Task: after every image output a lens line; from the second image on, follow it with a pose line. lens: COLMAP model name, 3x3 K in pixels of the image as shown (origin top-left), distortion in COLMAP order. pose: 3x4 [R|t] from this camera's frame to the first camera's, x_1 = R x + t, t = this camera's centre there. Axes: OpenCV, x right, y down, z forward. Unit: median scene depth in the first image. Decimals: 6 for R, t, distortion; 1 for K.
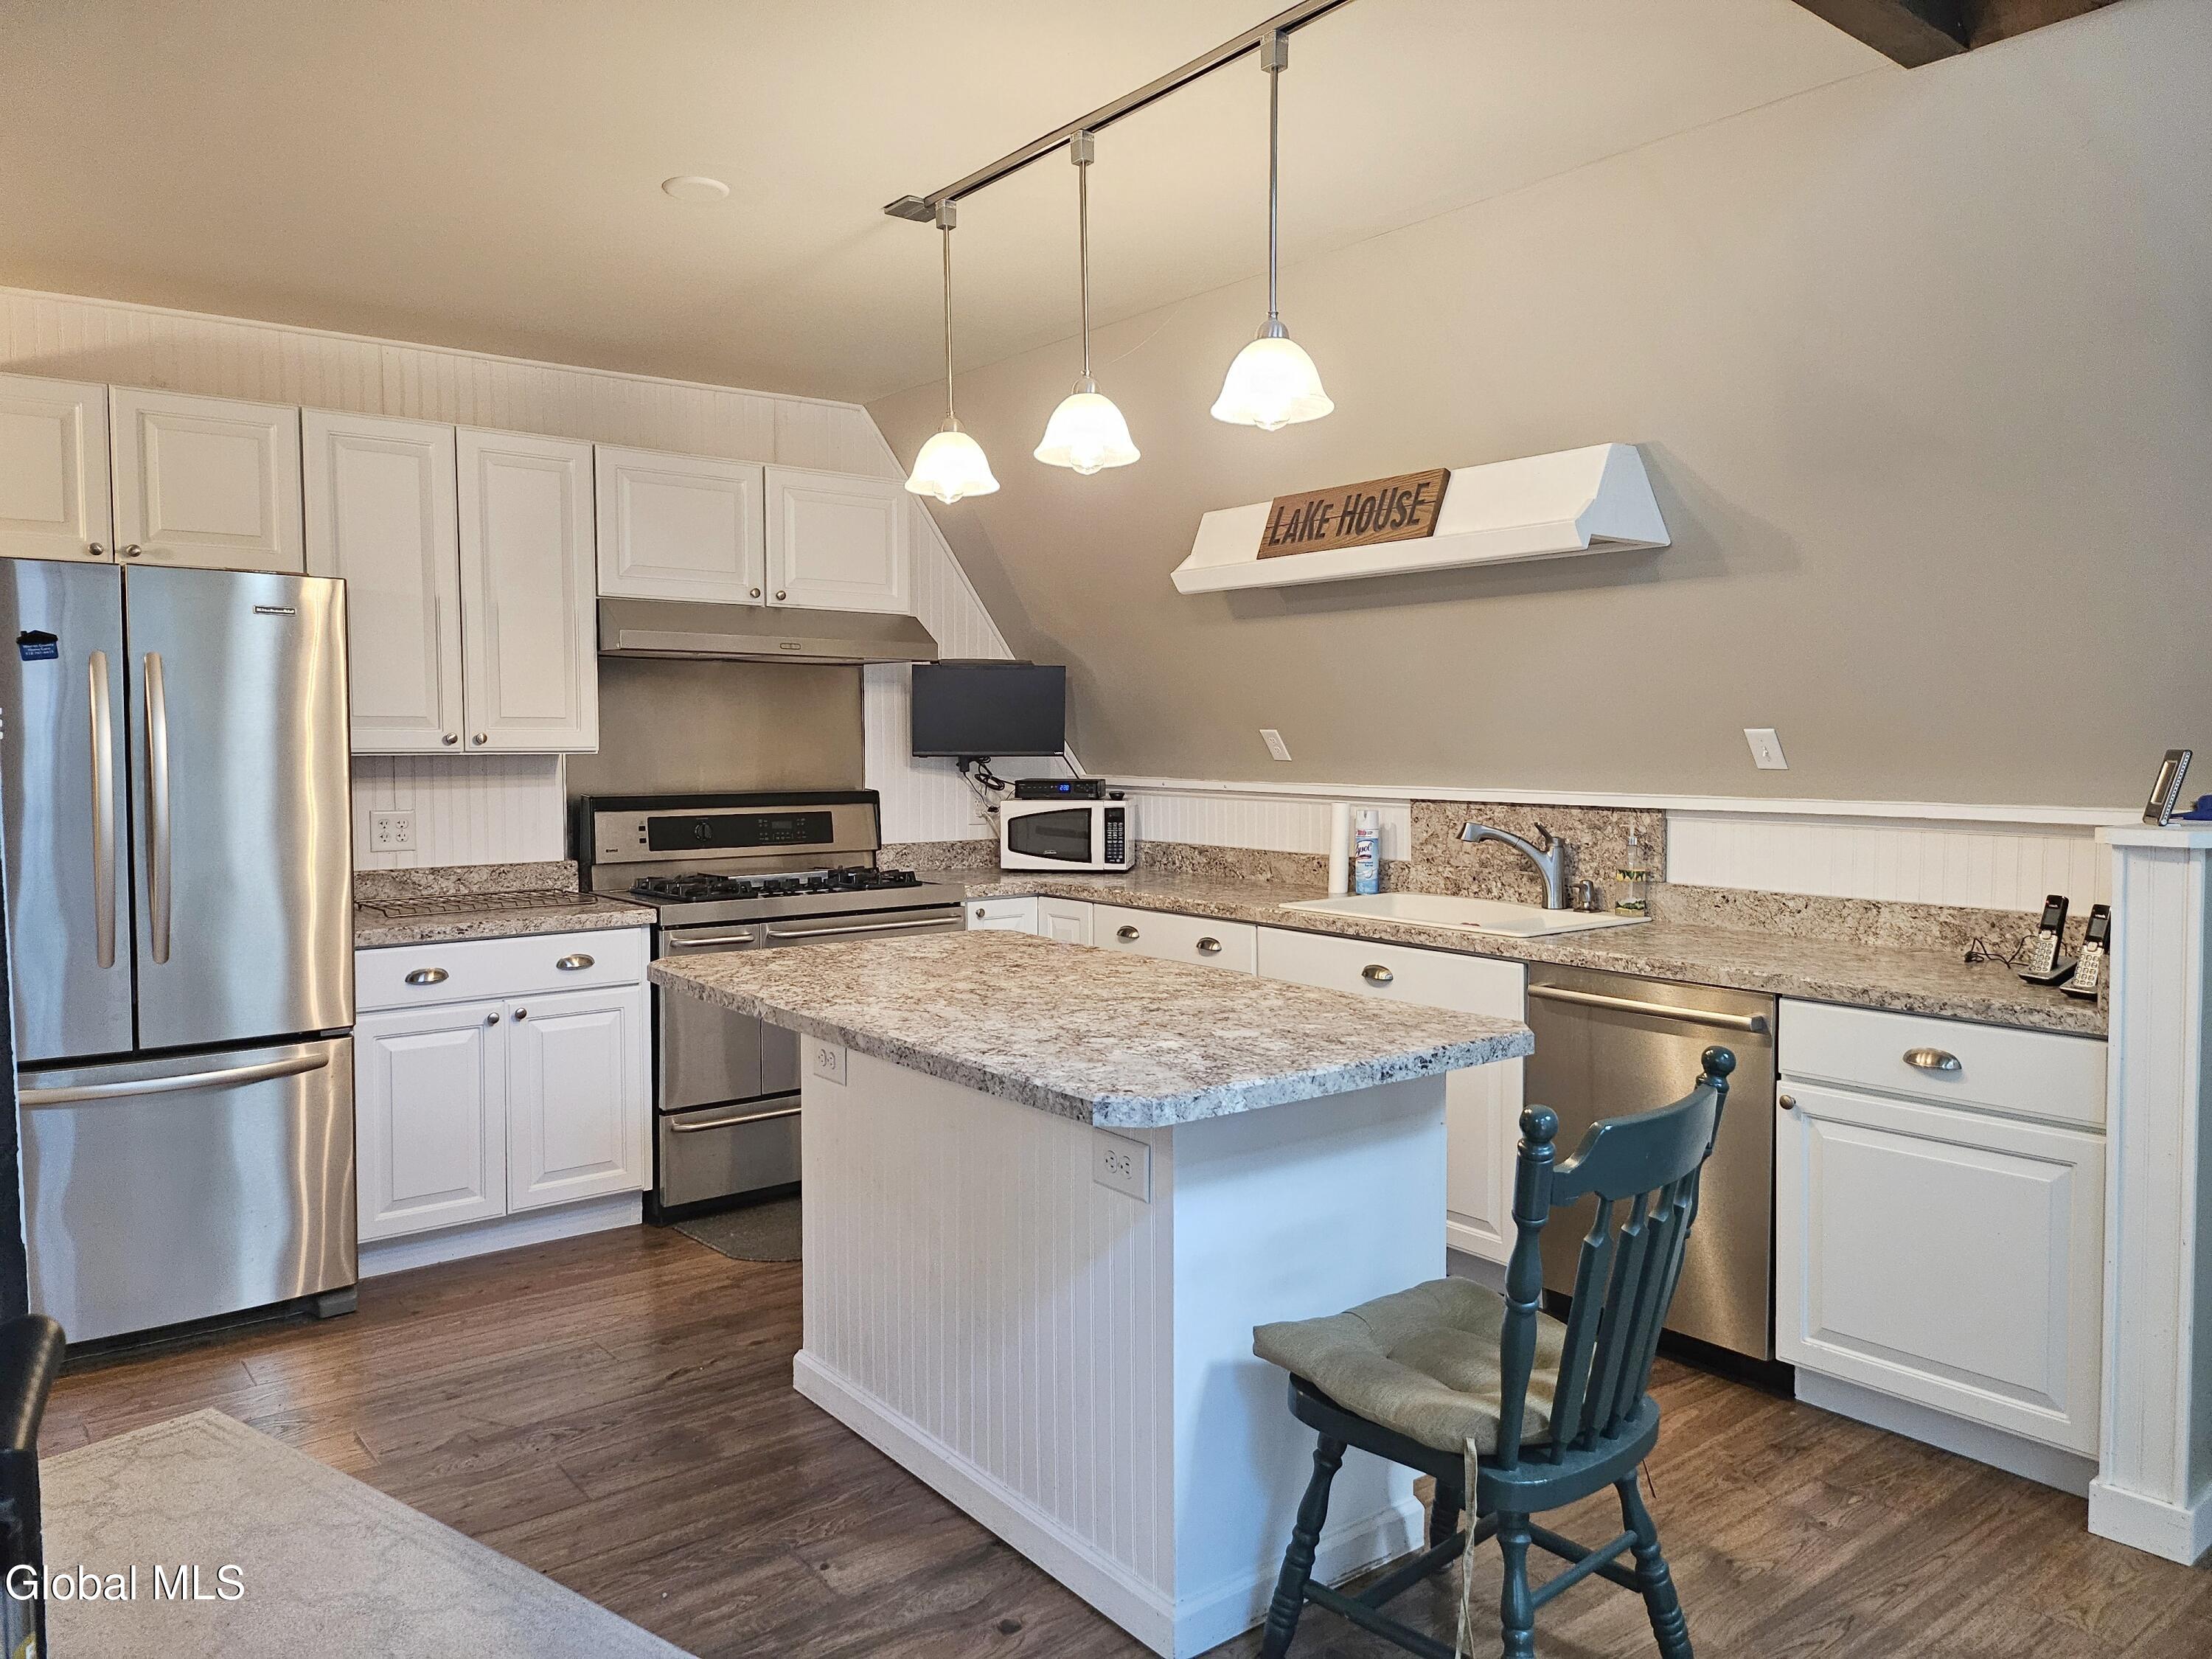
lens RADIAL K [[1549.9, 0, 1116.3], [0, 1549.9, 819.4], [0, 0, 1]] dist [0.034696, -0.014518]
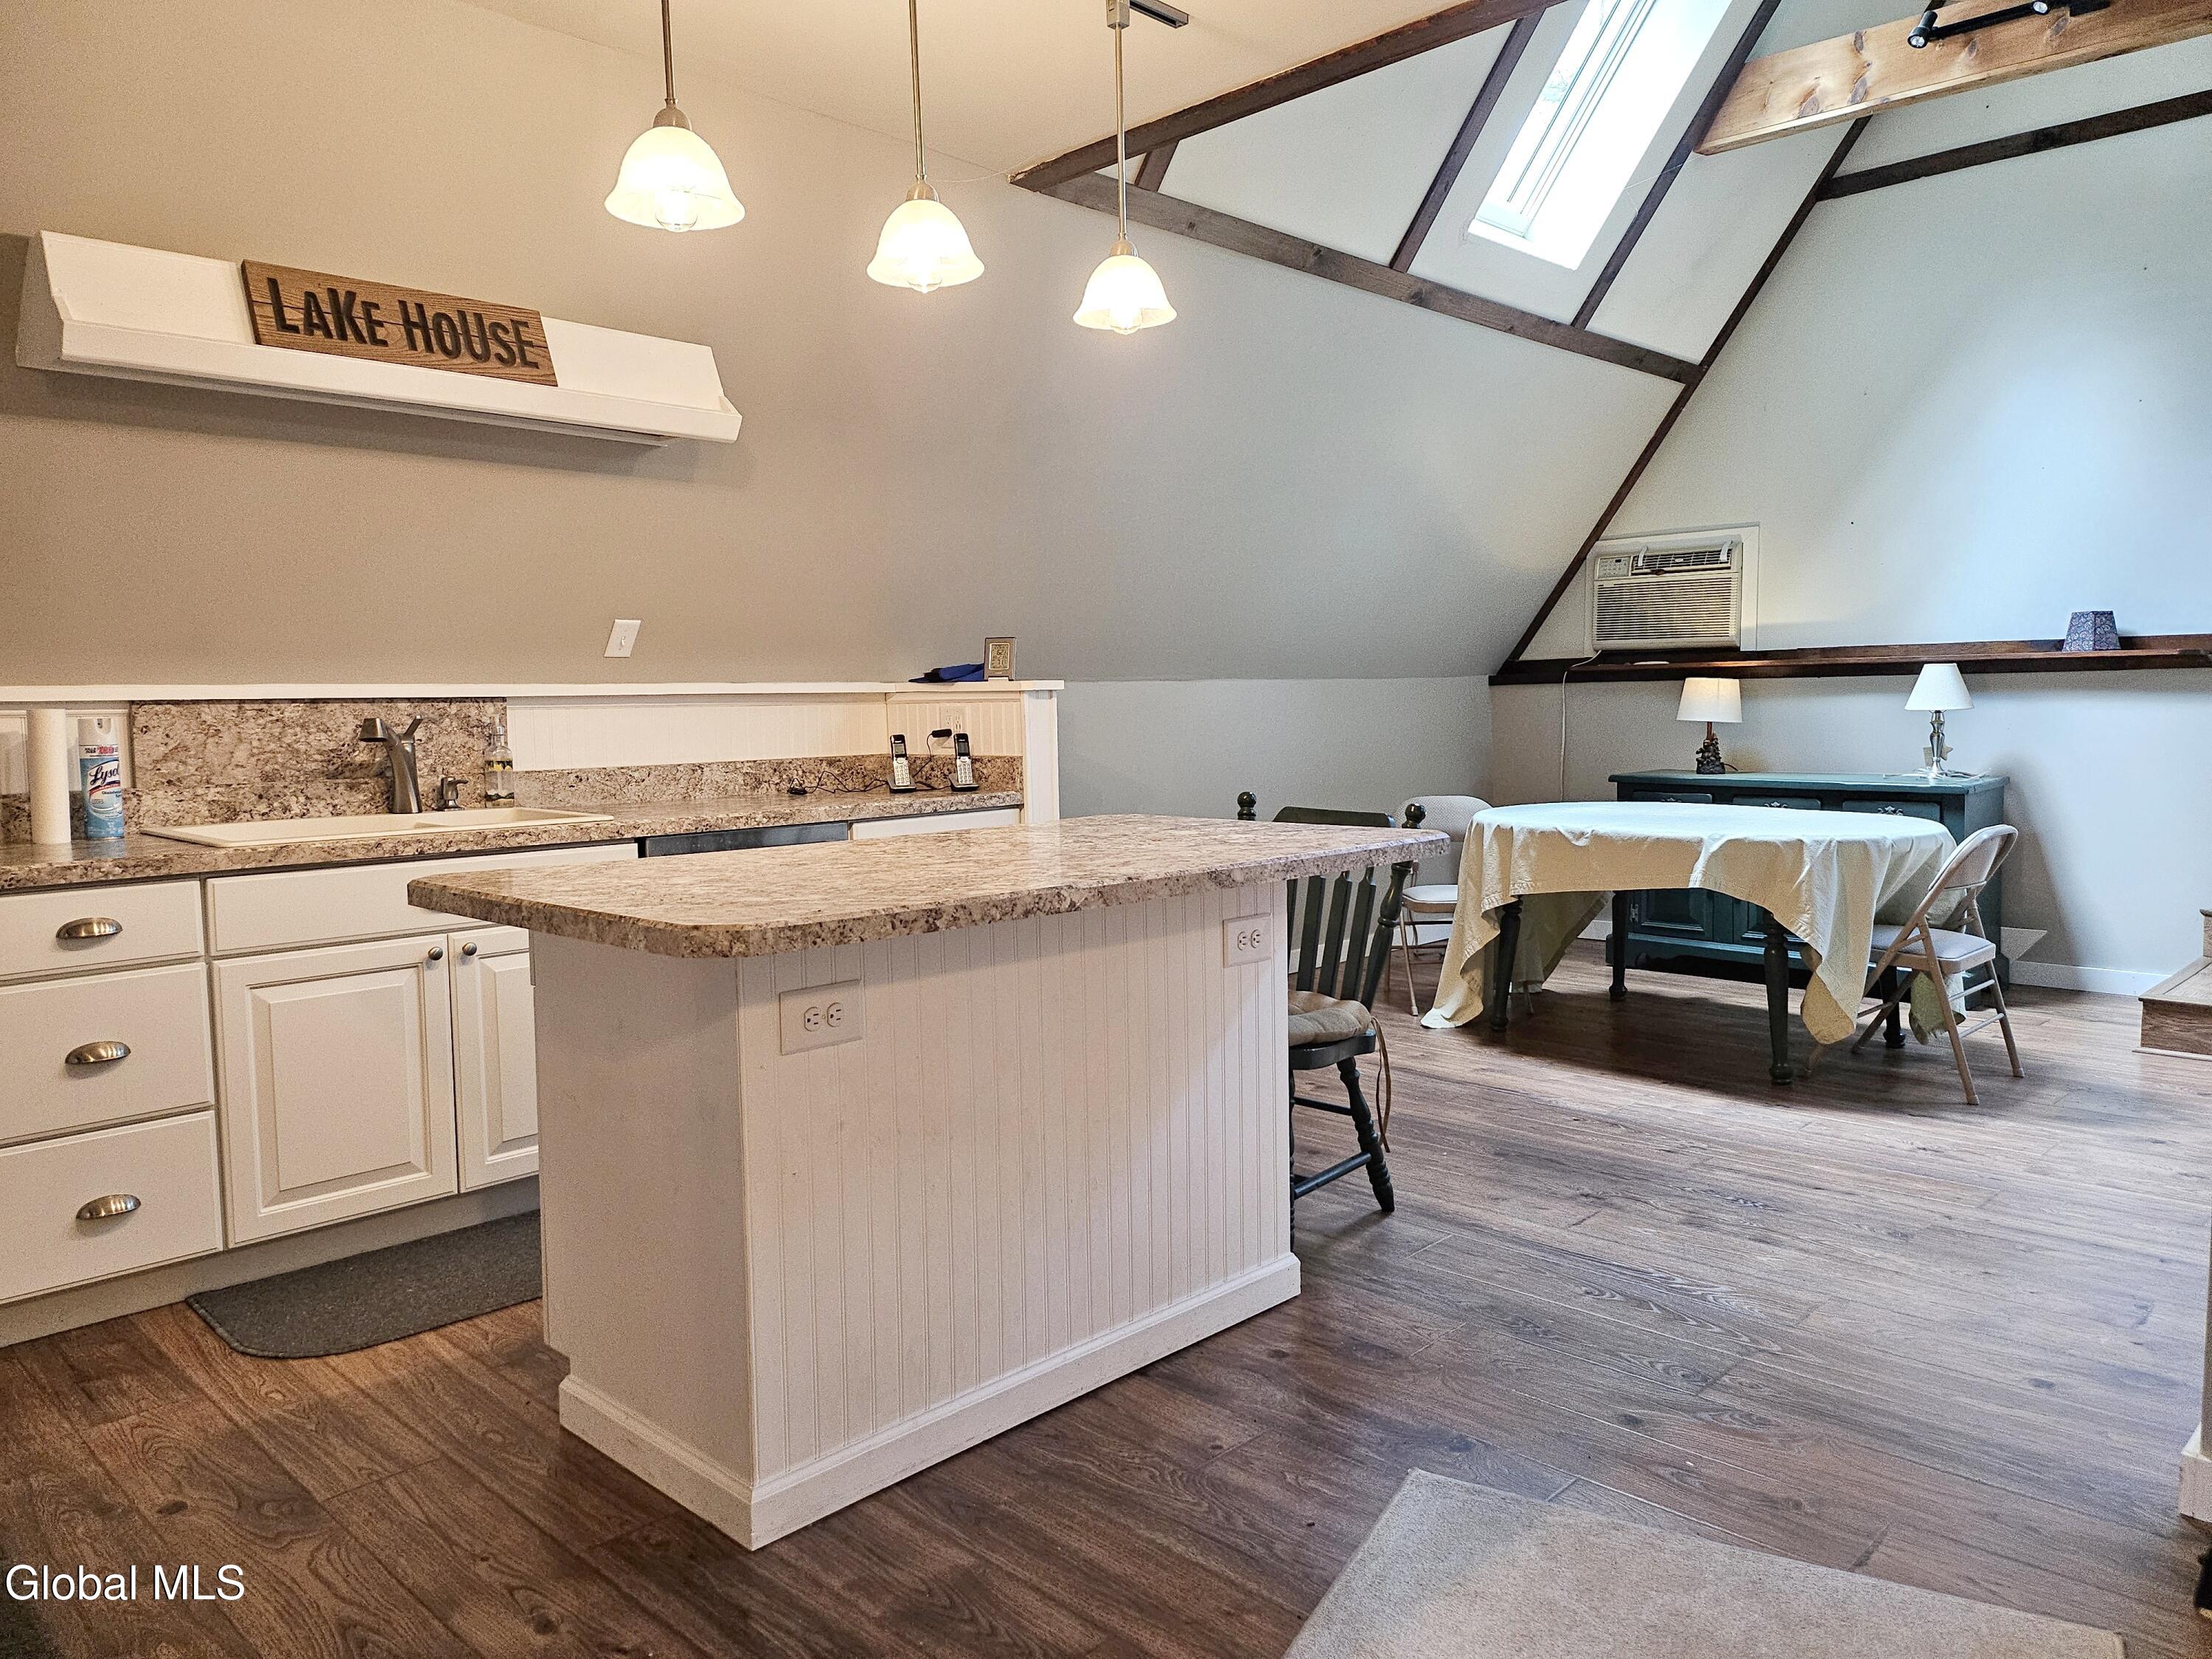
lens RADIAL K [[1549.9, 0, 1112.9], [0, 1549.9, 827.6], [0, 0, 1]] dist [0.034696, -0.014518]
pose [[-0.130375, -0.083403, 0.987951, -0.644809], [0.066197, 0.993500, 0.092608, 0.008700], [-0.989252, 0.077473, -0.124006, 0.687591]]
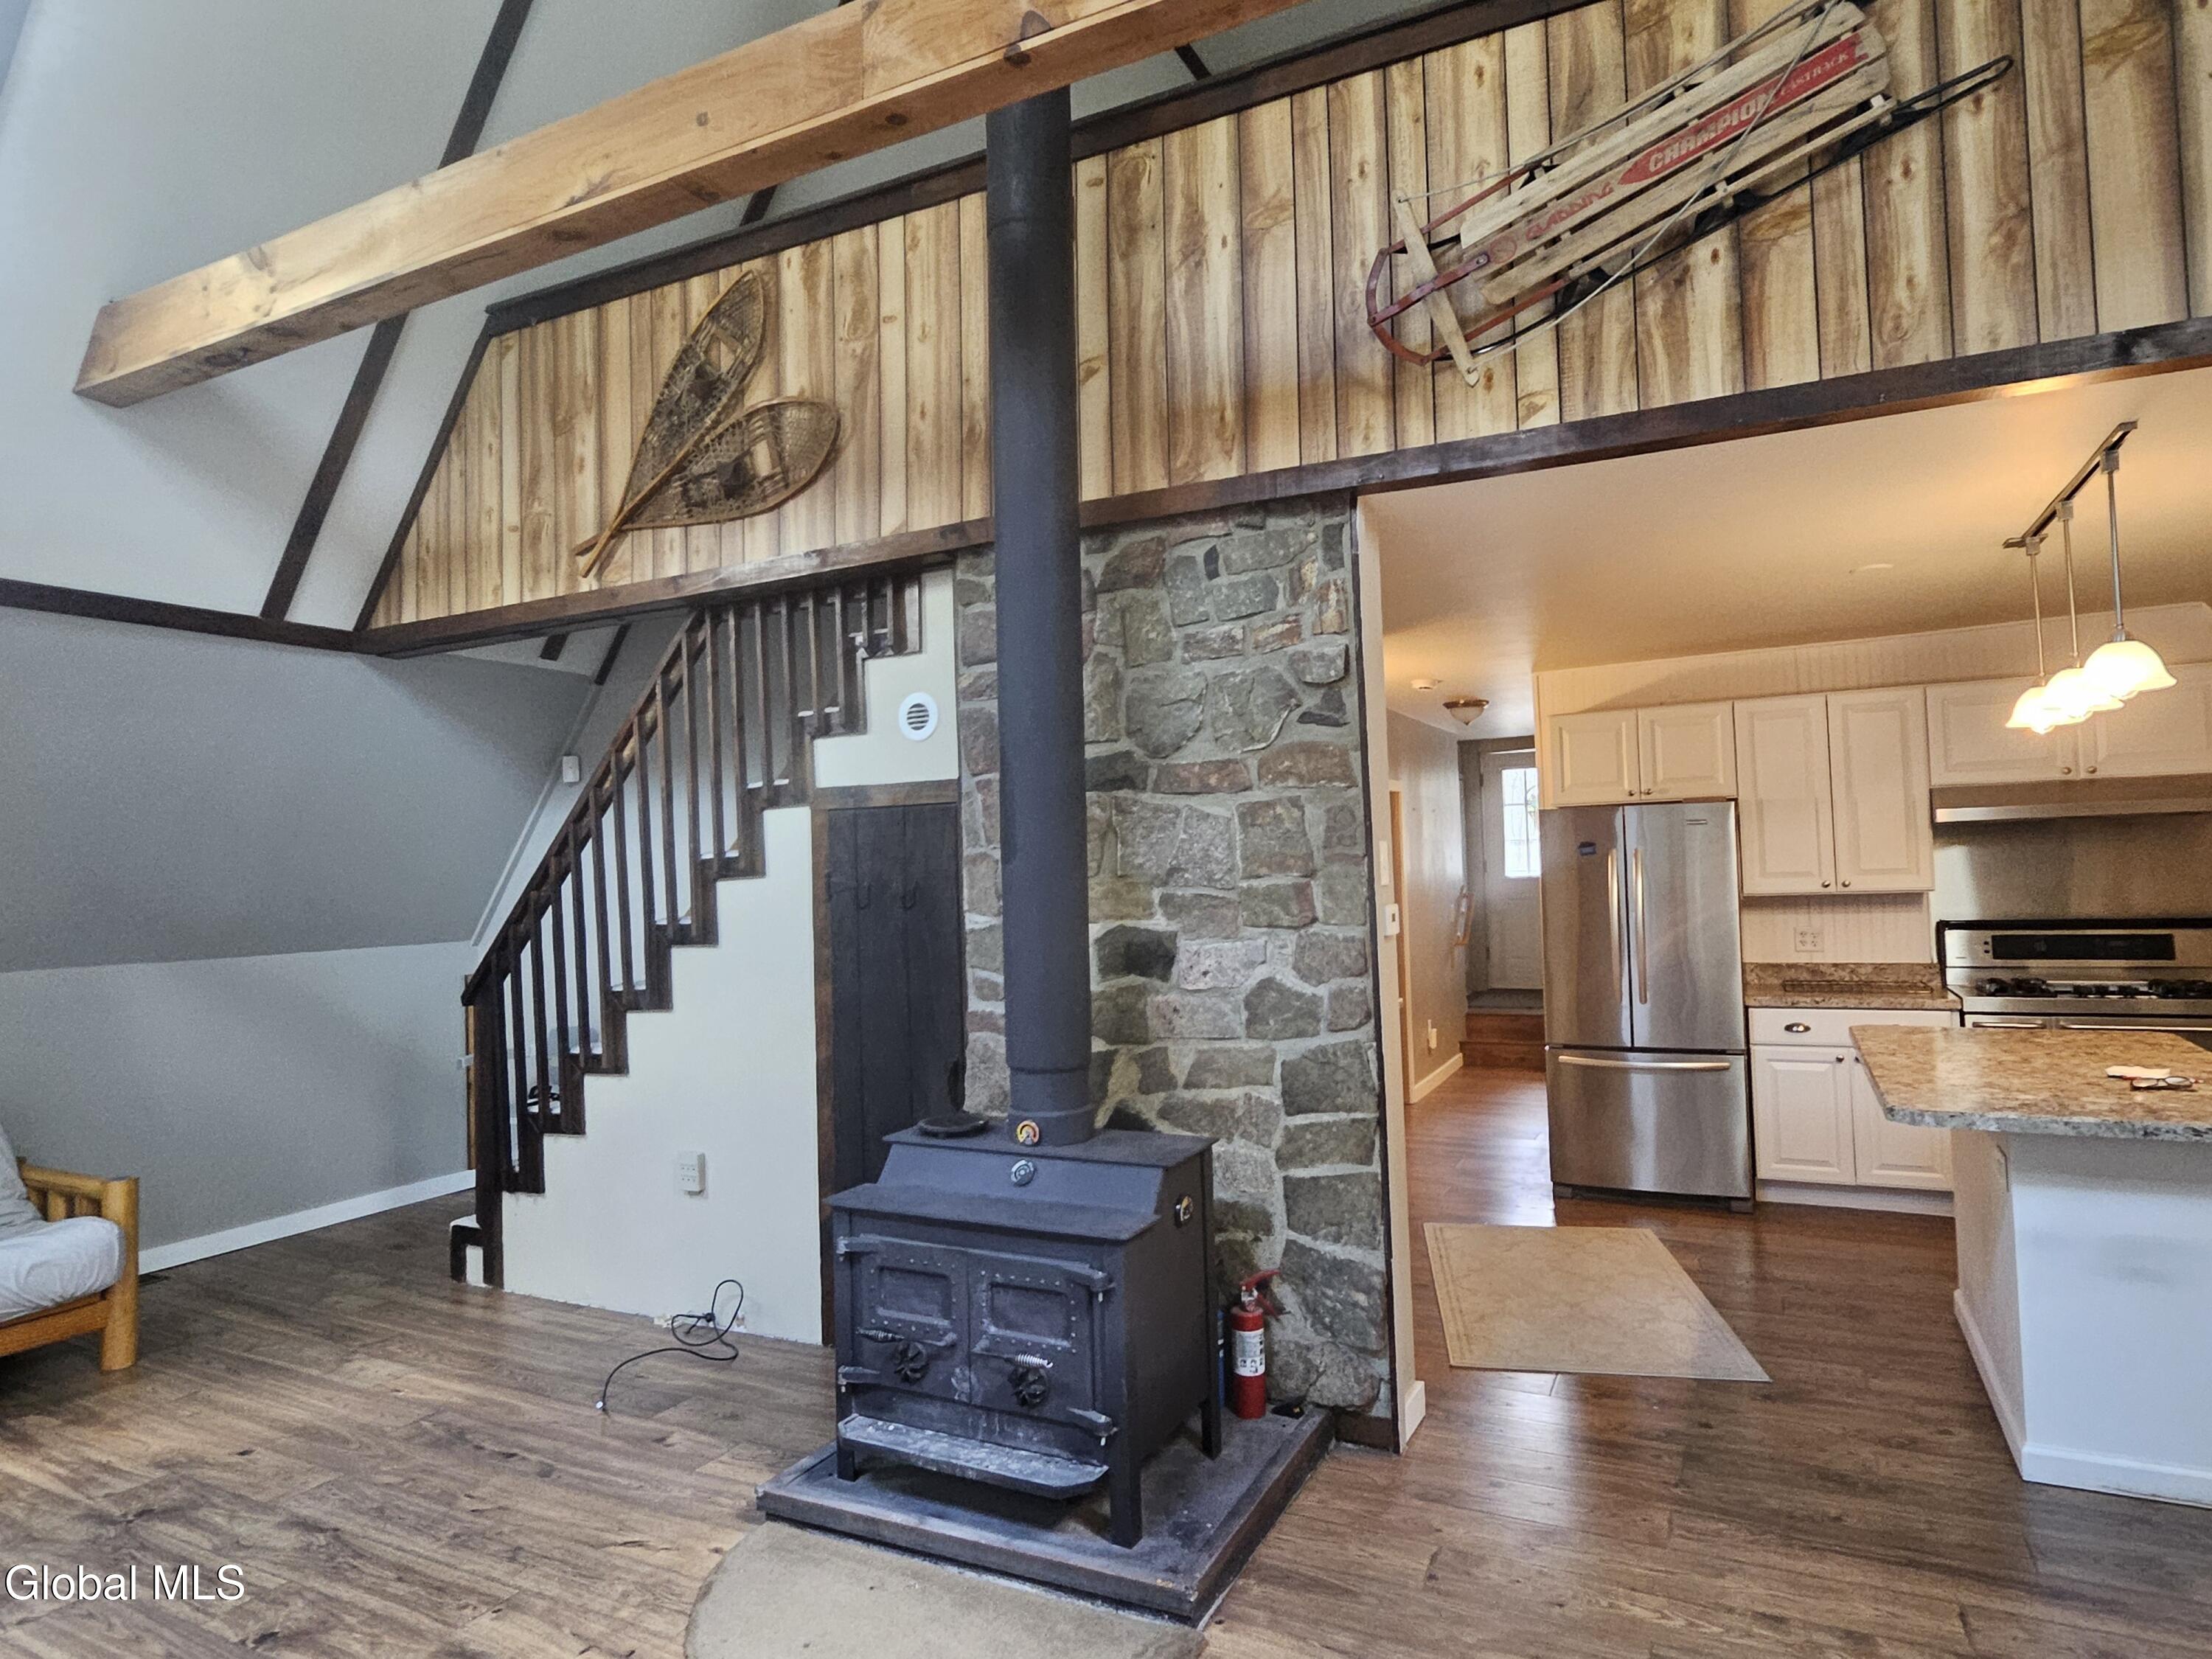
lens RADIAL K [[1289.4, 0, 1106.5], [0, 1289.4, 830.9], [0, 0, 1]] dist [0.000353, -0.000793]
pose [[0.415317, -0.041020, -0.908751, 0.762156], [-0.014576, 0.998554, -0.051735, -0.041940], [0.909560, 0.034733, 0.414119, -0.381971]]
